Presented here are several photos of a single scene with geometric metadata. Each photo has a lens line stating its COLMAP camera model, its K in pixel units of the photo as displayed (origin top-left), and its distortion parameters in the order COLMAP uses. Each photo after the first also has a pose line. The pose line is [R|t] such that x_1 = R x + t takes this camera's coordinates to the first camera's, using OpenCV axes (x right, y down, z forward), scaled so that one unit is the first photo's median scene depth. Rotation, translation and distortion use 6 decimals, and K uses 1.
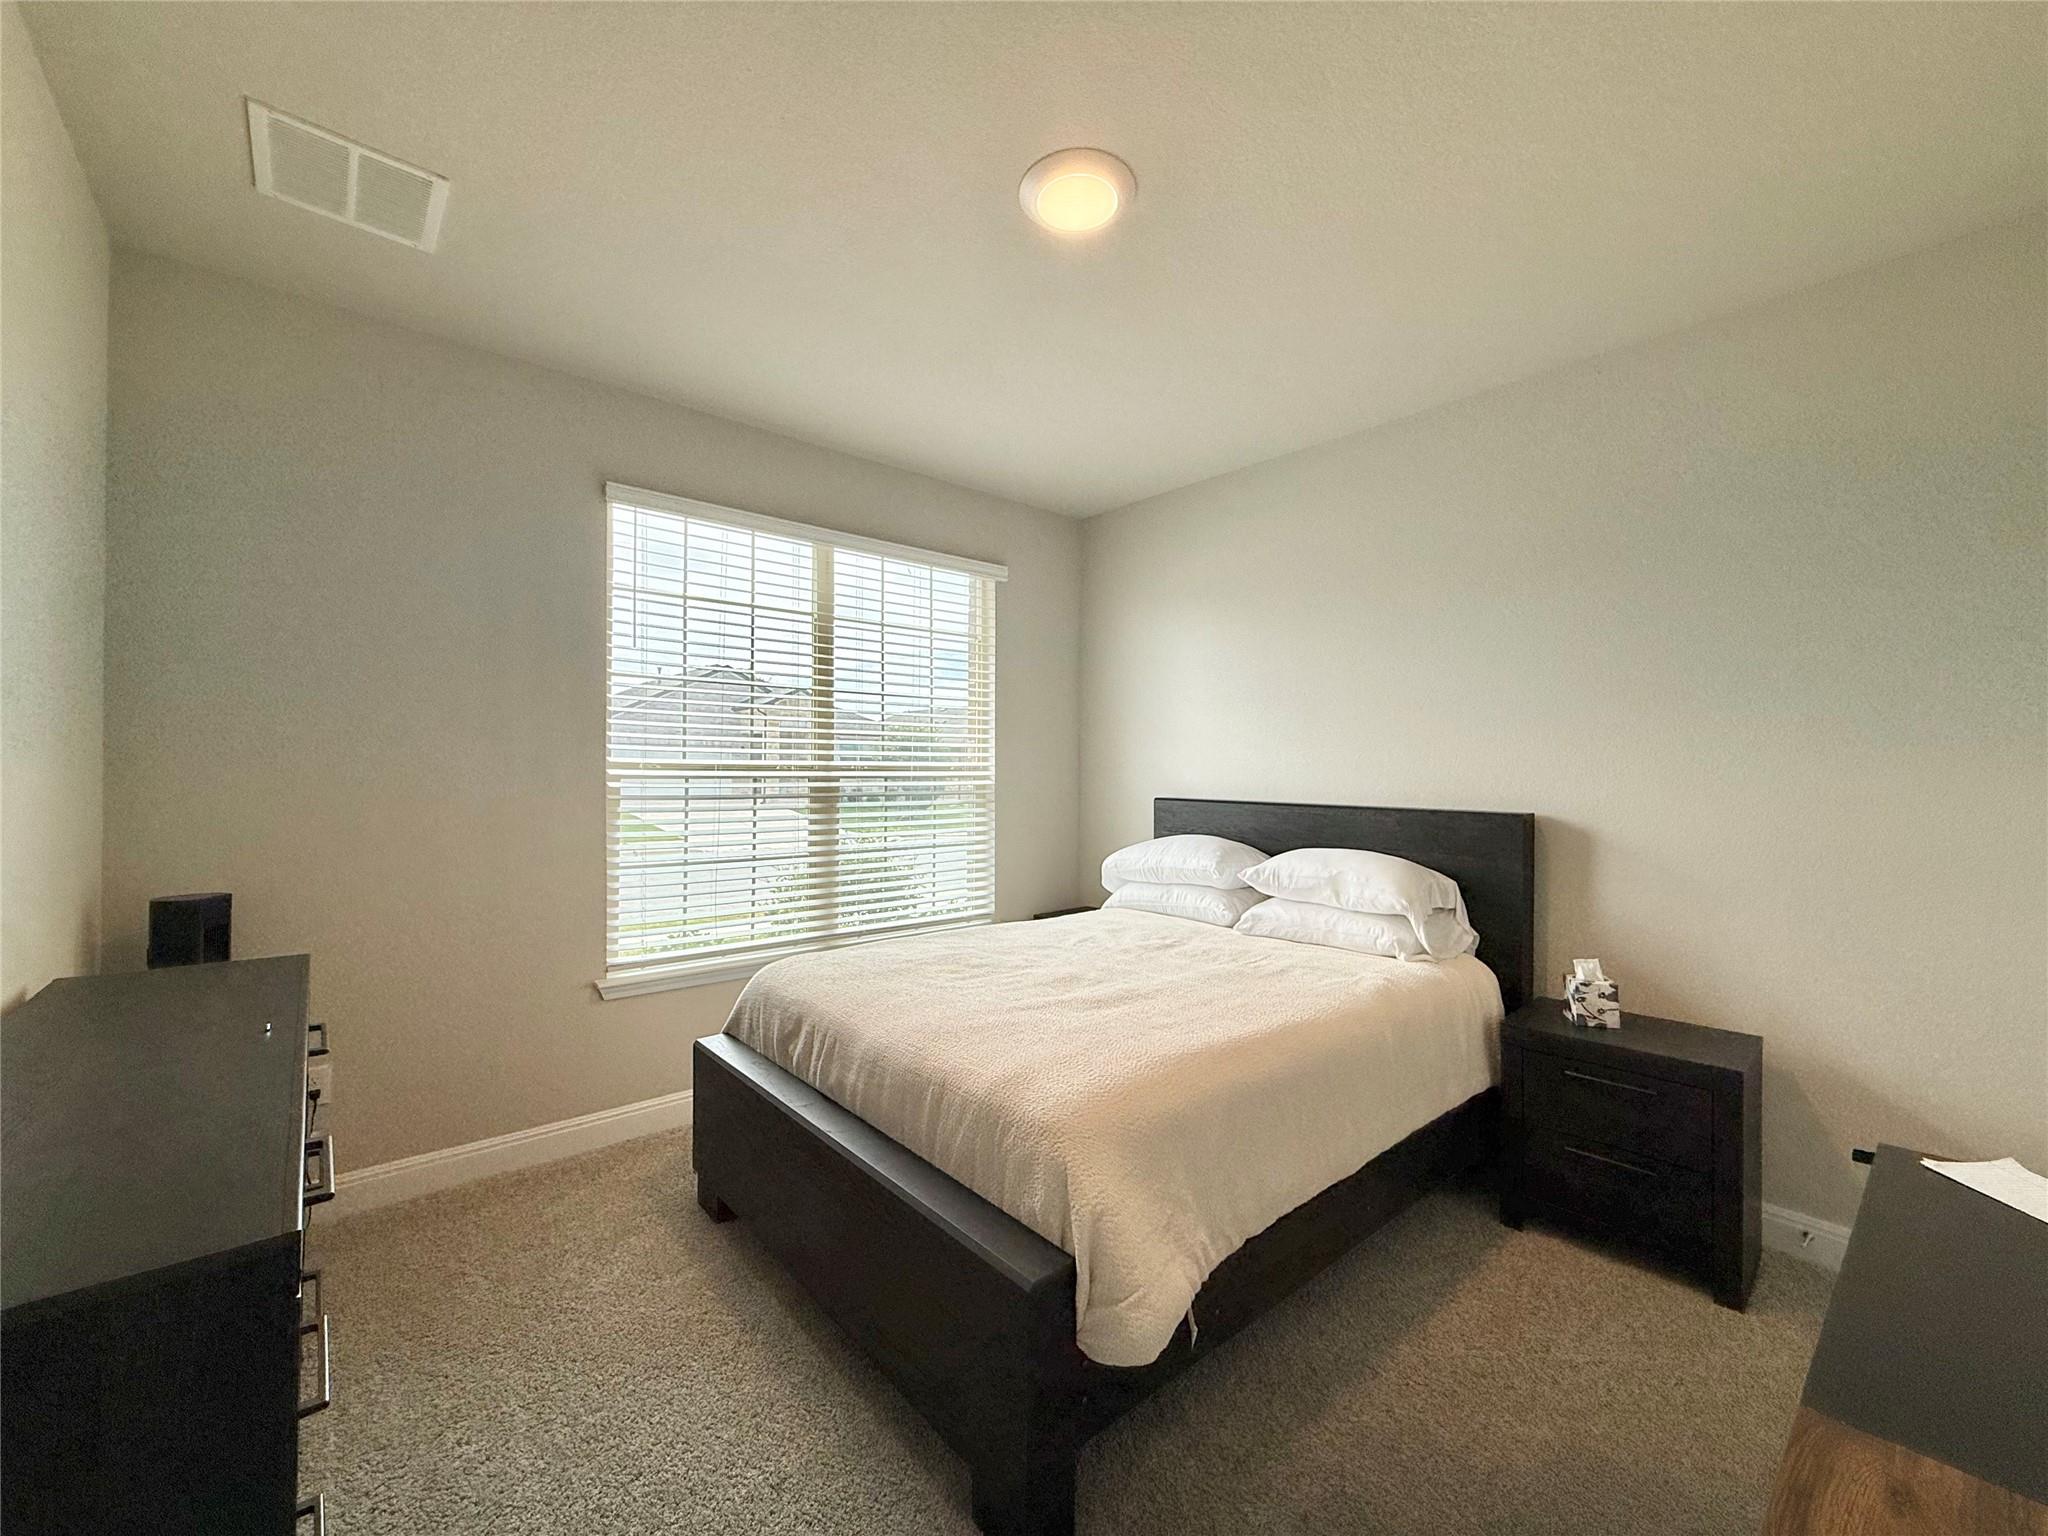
lens RADIAL K [[818.0, 0, 1025.1], [0, 818.0, 771.4], [0, 0, 1]] dist [0.001895, 0.000161]
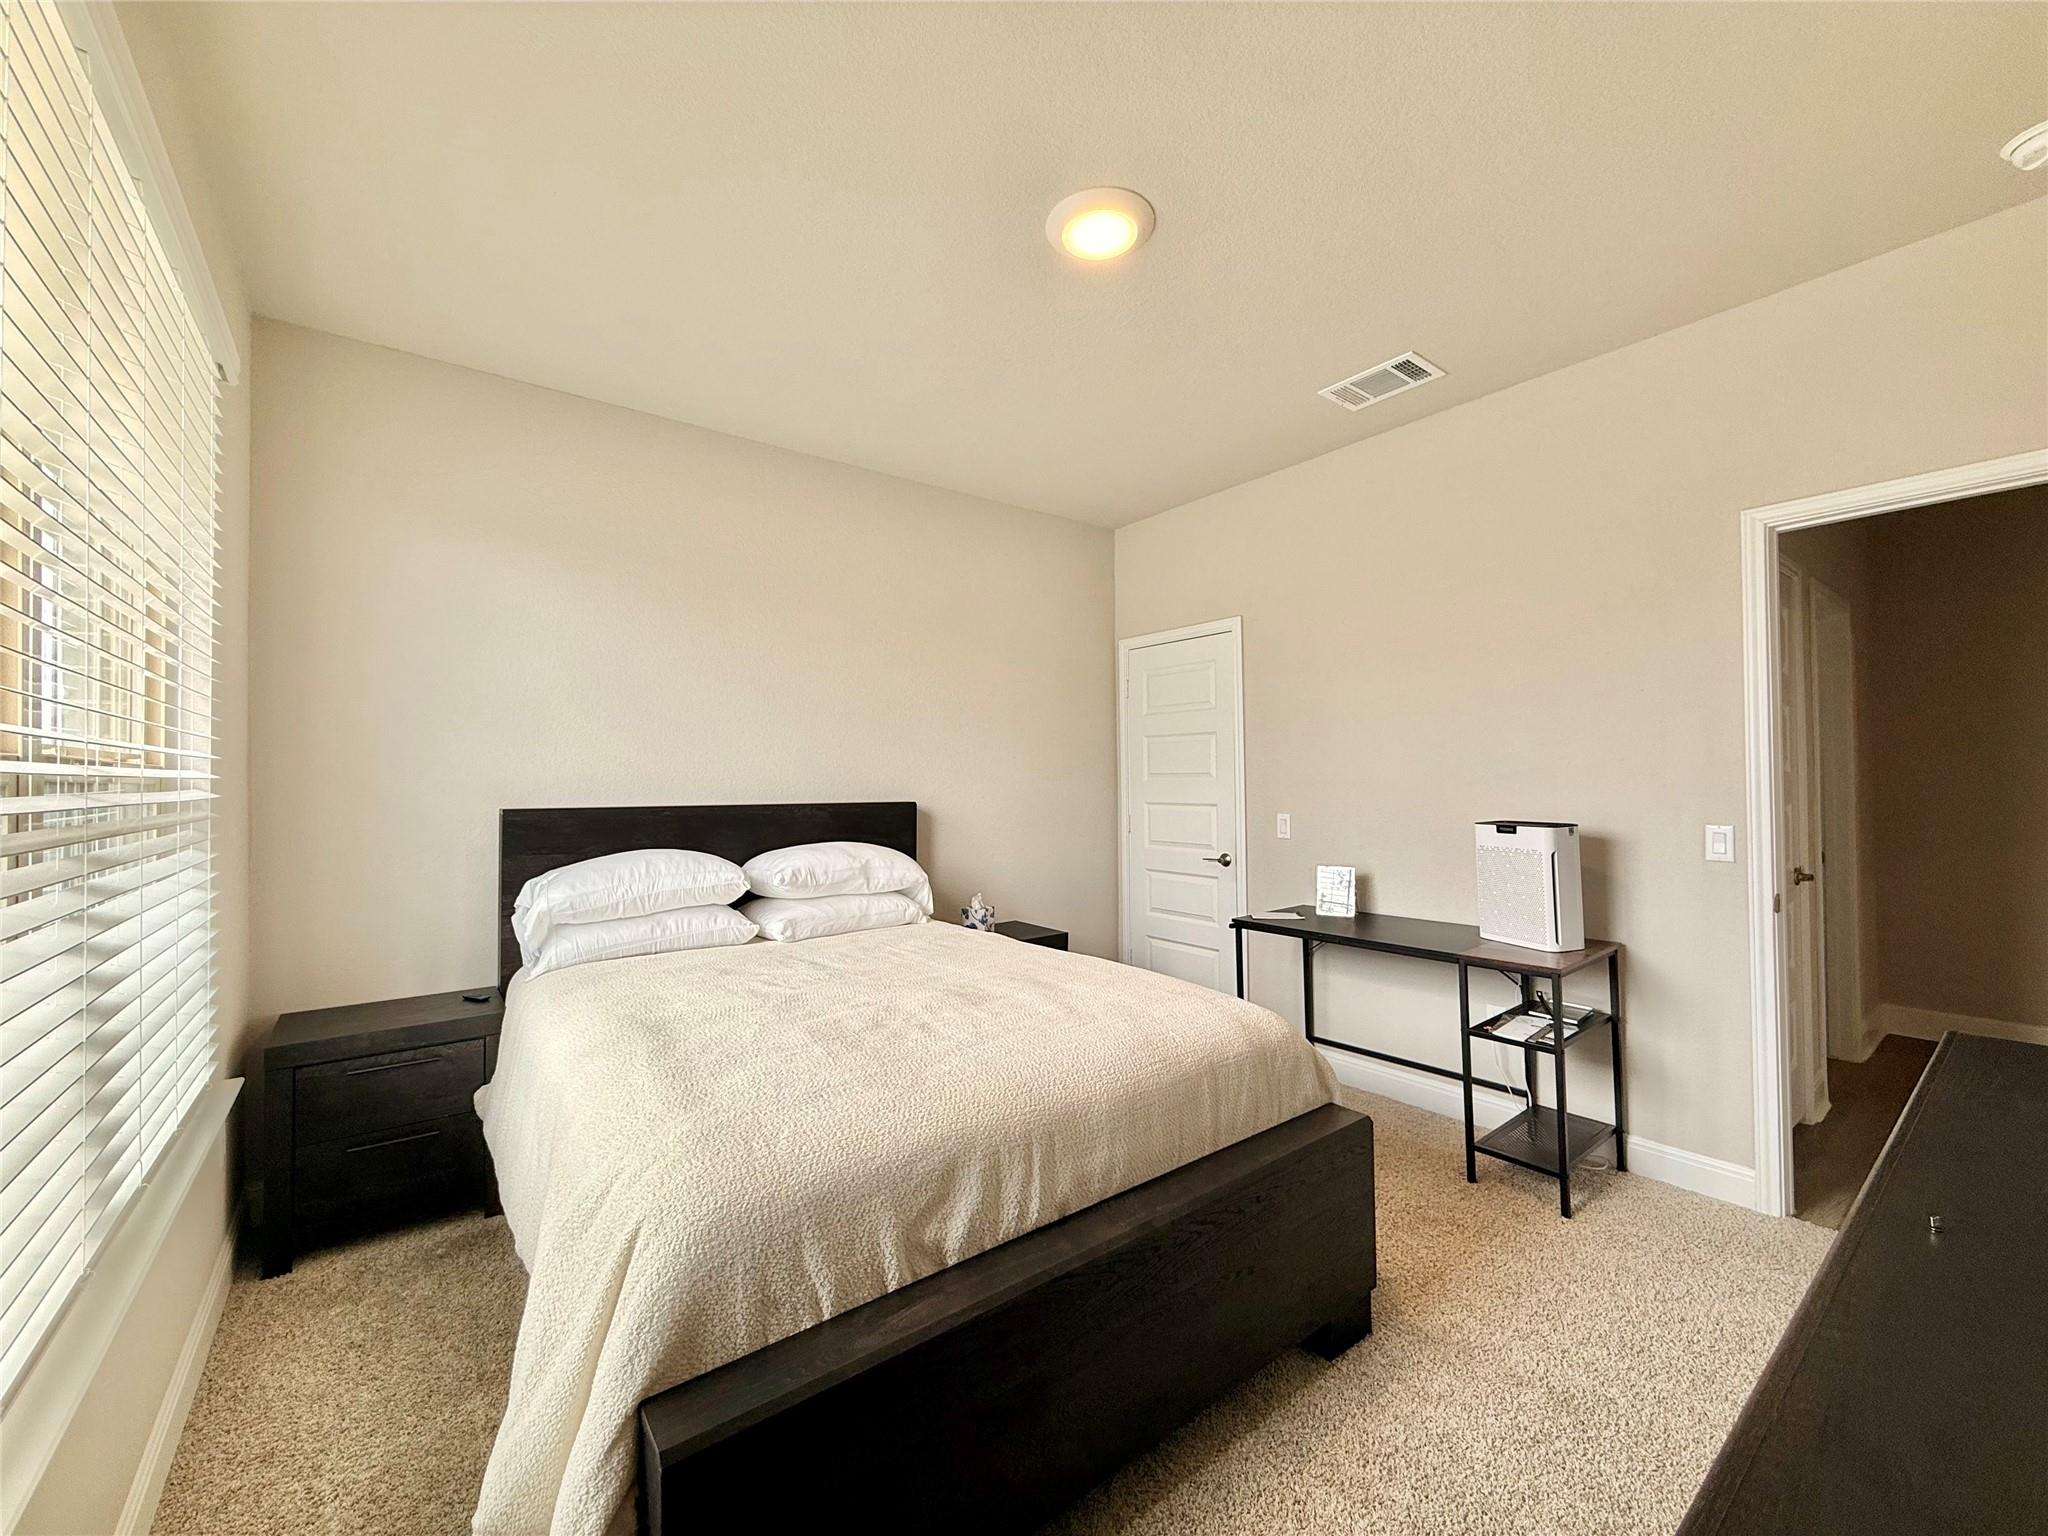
lens RADIAL K [[818.0, 0, 1025.9], [0, 818.0, 764.0], [0, 0, 1]] dist [0.001895, 0.000161]
pose [[0.055207, 0.012307, 0.998399, -0.683389], [0.011316, 0.999852, -0.012950, 0.010429], [-0.998411, 0.012013, 0.055060, 0.707411]]
